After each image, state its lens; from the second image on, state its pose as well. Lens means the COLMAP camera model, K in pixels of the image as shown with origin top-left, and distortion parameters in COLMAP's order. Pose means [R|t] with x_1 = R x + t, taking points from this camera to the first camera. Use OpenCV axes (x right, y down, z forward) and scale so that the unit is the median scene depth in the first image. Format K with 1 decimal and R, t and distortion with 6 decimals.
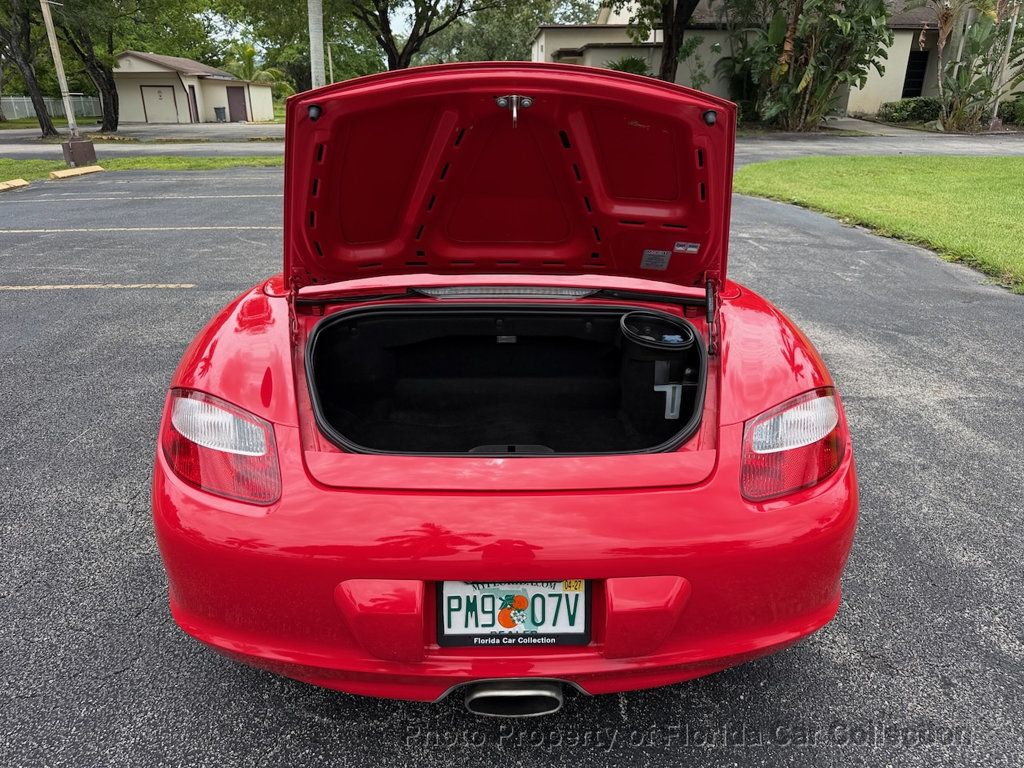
lens RADIAL K [[734.9, 0, 513.2], [0, 734.9, 371.0], [0, 0, 1]] dist [0.010283, -0.000170]
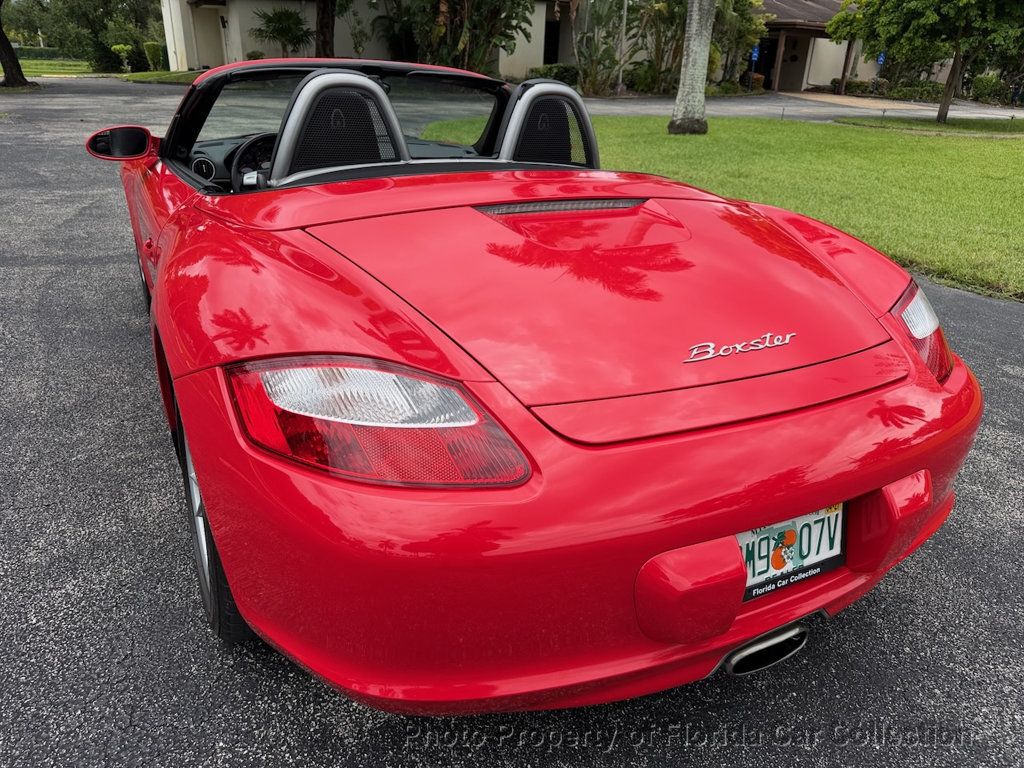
lens RADIAL K [[728.7, 0, 515.3], [0, 728.7, 386.3], [0, 0, 1]] dist [0.012834, -0.021099]
pose [[0.900223, -0.147343, 0.409741, -0.288606], [0.120666, 0.988570, 0.090380, 0.009393], [-0.418375, -0.031920, 0.907713, 0.167983]]
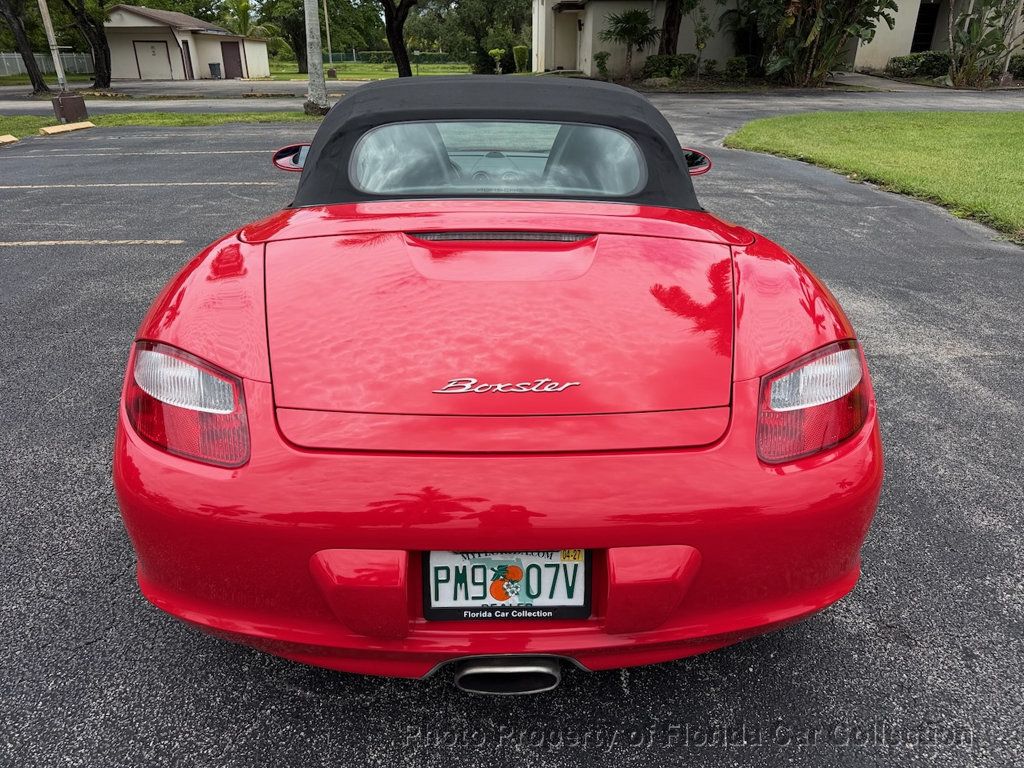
lens RADIAL K [[731.2, 0, 511.9], [0, 731.2, 369.1], [0, 0, 1]] dist [0.018328, -0.009168]
pose [[0.999997, -0.000107, -0.002250, 0.004204], [0.000218, 0.998776, 0.049470, 0.007354], [0.002242, -0.049470, 0.998773, 0.048074]]
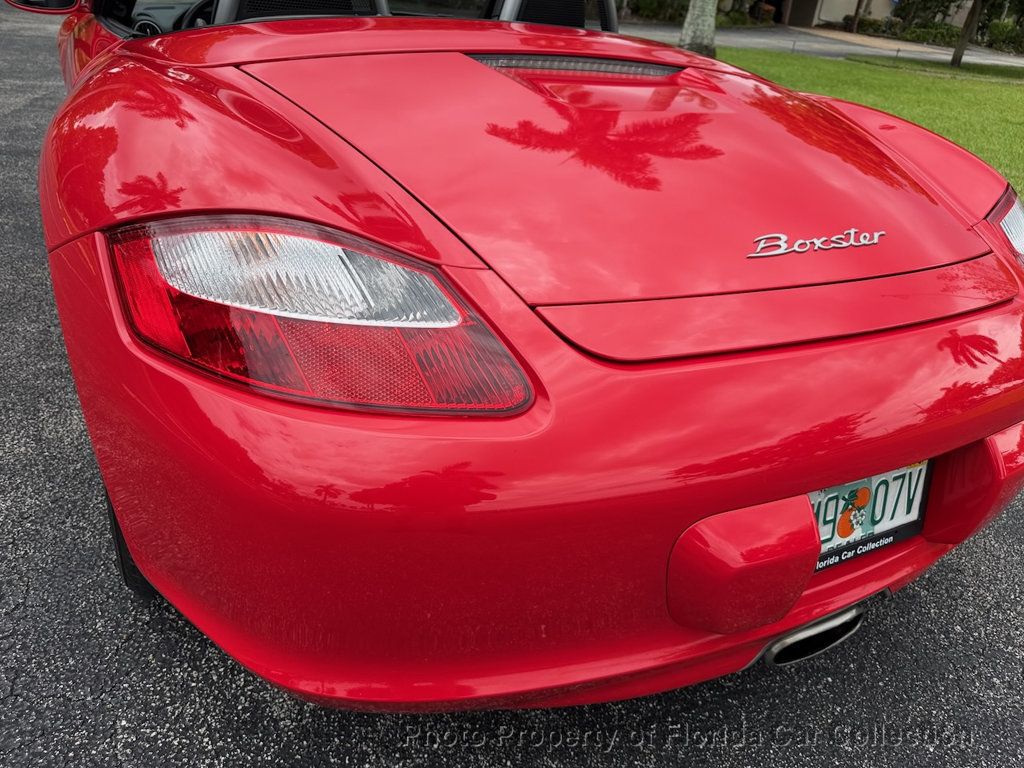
lens RADIAL K [[732.0, 0, 516.7], [0, 732.0, 391.9], [0, 0, 1]] dist [-0.003713, -0.002171]
pose [[0.896520, -0.146763, 0.417985, -0.252957], [0.074552, 0.980055, 0.184213, 0.035251], [-0.436684, -0.133989, 0.889581, 0.263480]]
